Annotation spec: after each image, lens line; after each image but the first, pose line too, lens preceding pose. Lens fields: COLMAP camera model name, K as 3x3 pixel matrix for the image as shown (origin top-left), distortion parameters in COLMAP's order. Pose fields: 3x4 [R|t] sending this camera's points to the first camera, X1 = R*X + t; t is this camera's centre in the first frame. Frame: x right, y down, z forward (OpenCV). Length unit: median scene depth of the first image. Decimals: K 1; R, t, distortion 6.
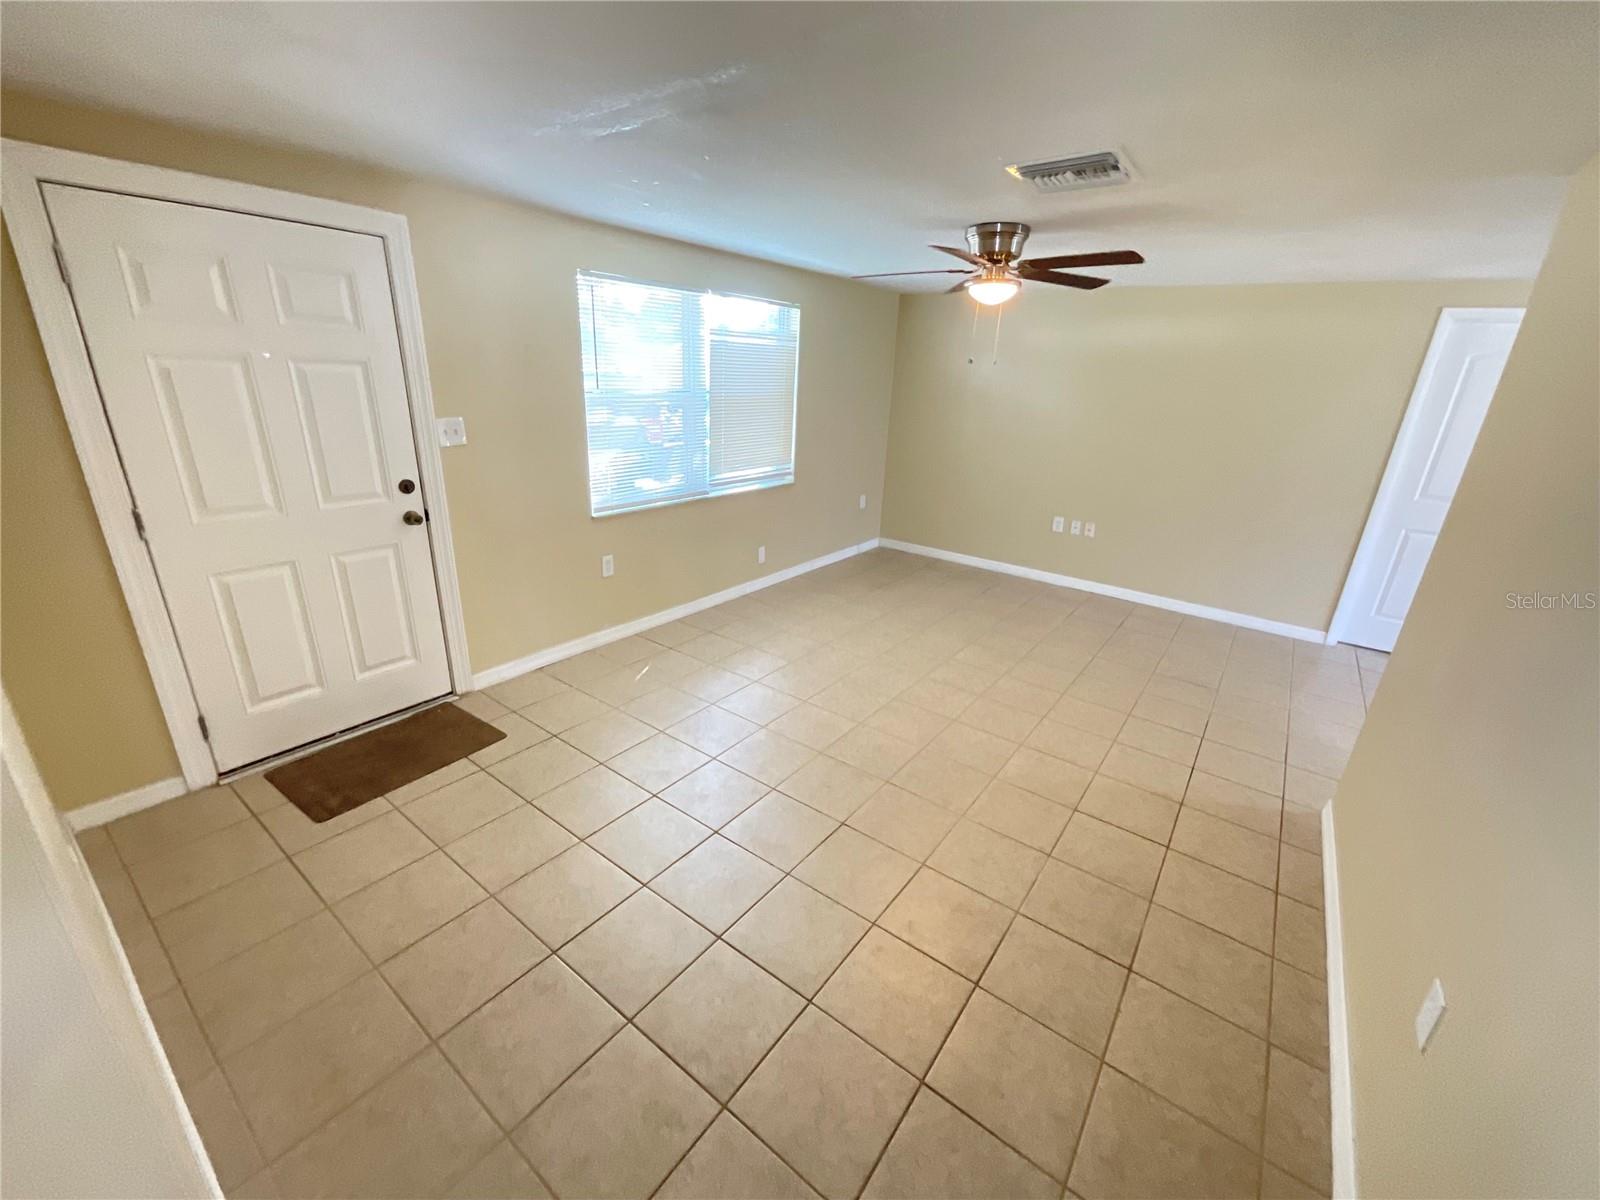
lens RADIAL K [[651.1, 0, 803.9], [0, 651.1, 600.1], [0, 0, 1]] dist [-0.000027, 0.000656]
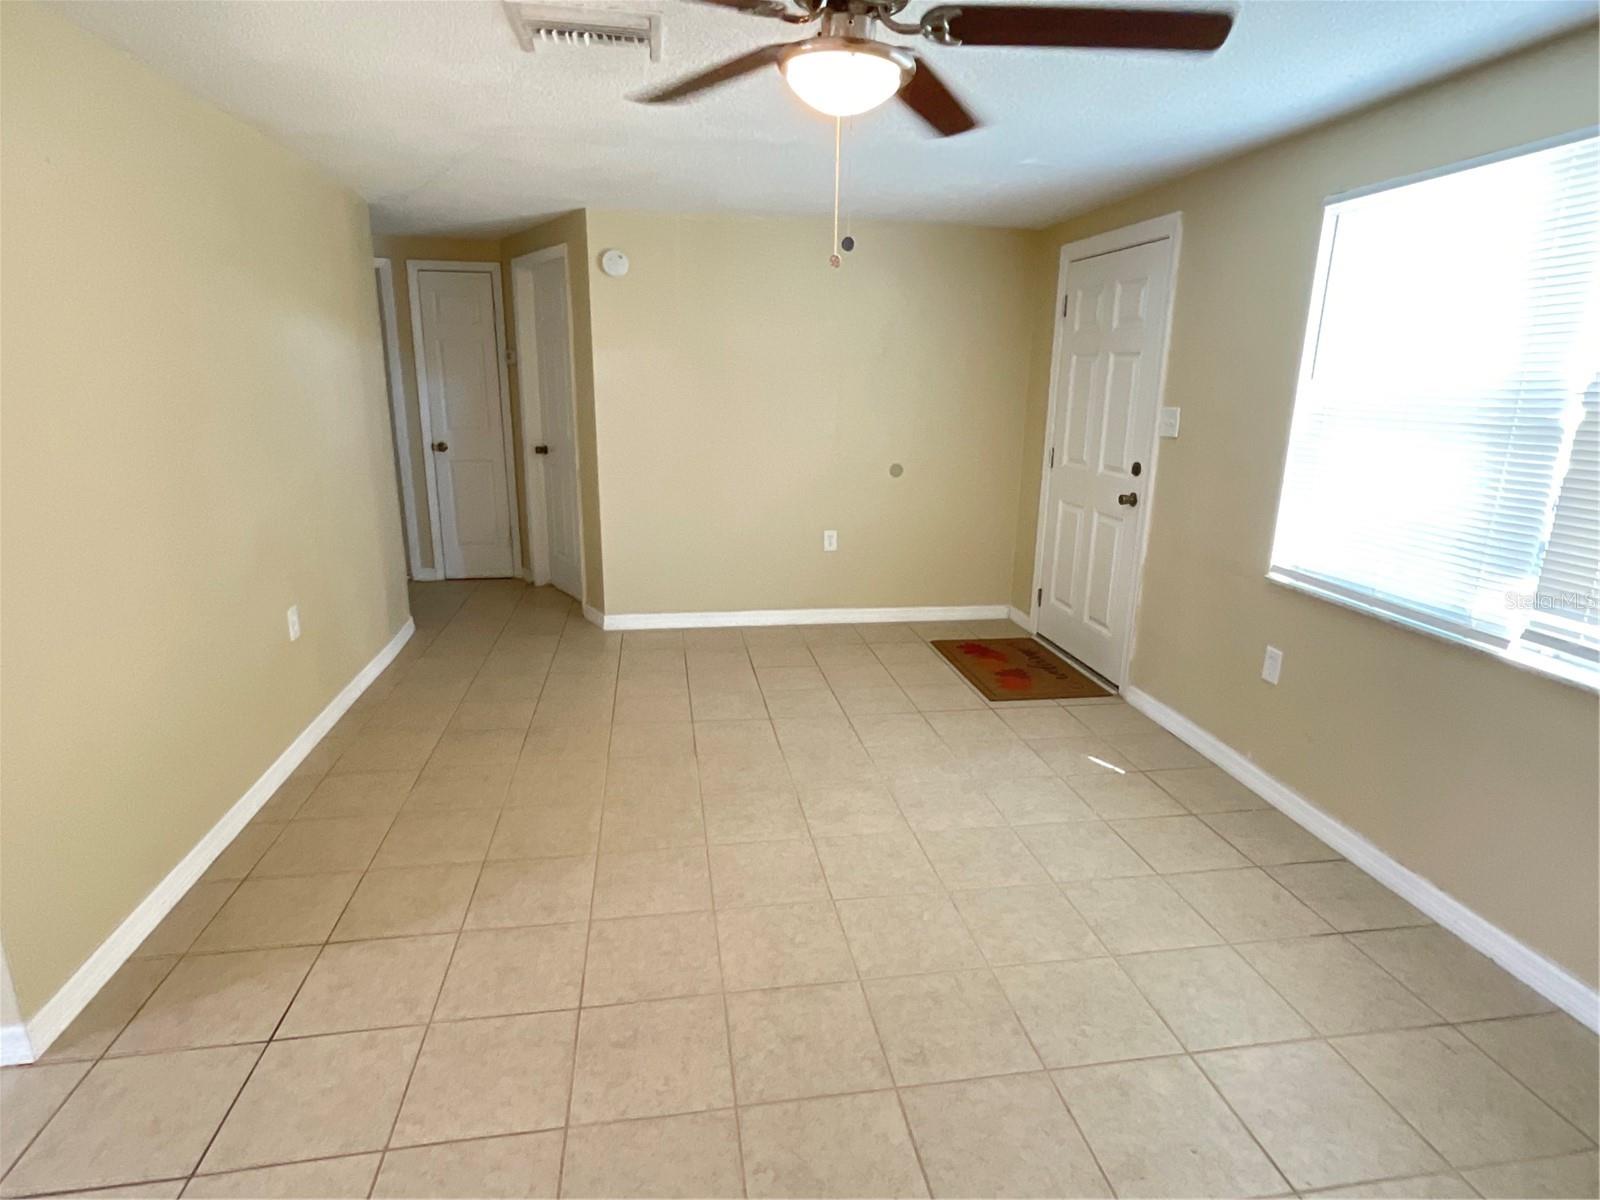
lens RADIAL K [[843.4, 0, 800.9], [0, 843.4, 595.0], [0, 0, 1]] dist [0.000164, 0.000034]
pose [[-0.687348, 0.134610, -0.713746, 0.725820], [-0.286518, 0.852738, 0.436744, -0.424510], [0.667429, 0.504696, -0.547559, 1.436751]]
